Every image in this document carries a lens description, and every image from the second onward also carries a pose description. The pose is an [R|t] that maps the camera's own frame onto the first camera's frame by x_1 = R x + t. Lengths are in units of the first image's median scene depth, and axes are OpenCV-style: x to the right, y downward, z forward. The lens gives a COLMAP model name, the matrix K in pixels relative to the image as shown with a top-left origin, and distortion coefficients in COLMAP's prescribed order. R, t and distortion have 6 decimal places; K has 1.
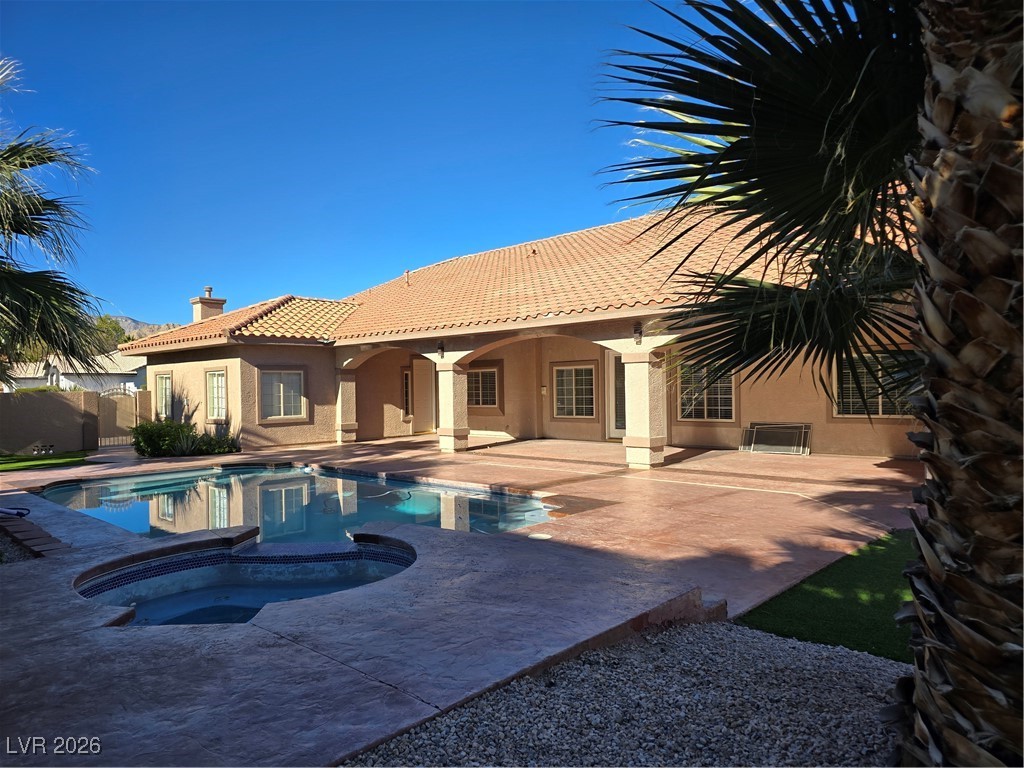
lens RADIAL K [[676.0, 0, 509.6], [0, 676.0, 385.3], [0, 0, 1]] dist [0.021238, -0.005016]
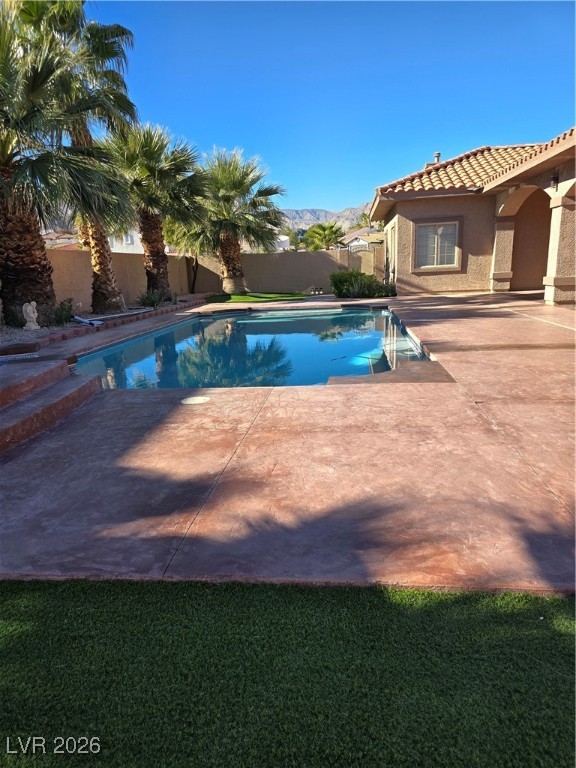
lens RADIAL K [[507.0, 0, 299.2], [0, 507.0, 415.8], [0, 0, 1]] dist [0.021238, -0.005016]
pose [[0.612677, 0.213414, -0.760974, 0.226136], [0.038972, 0.953523, 0.298791, 0.021533], [0.789372, -0.212719, 0.575884, 0.274464]]
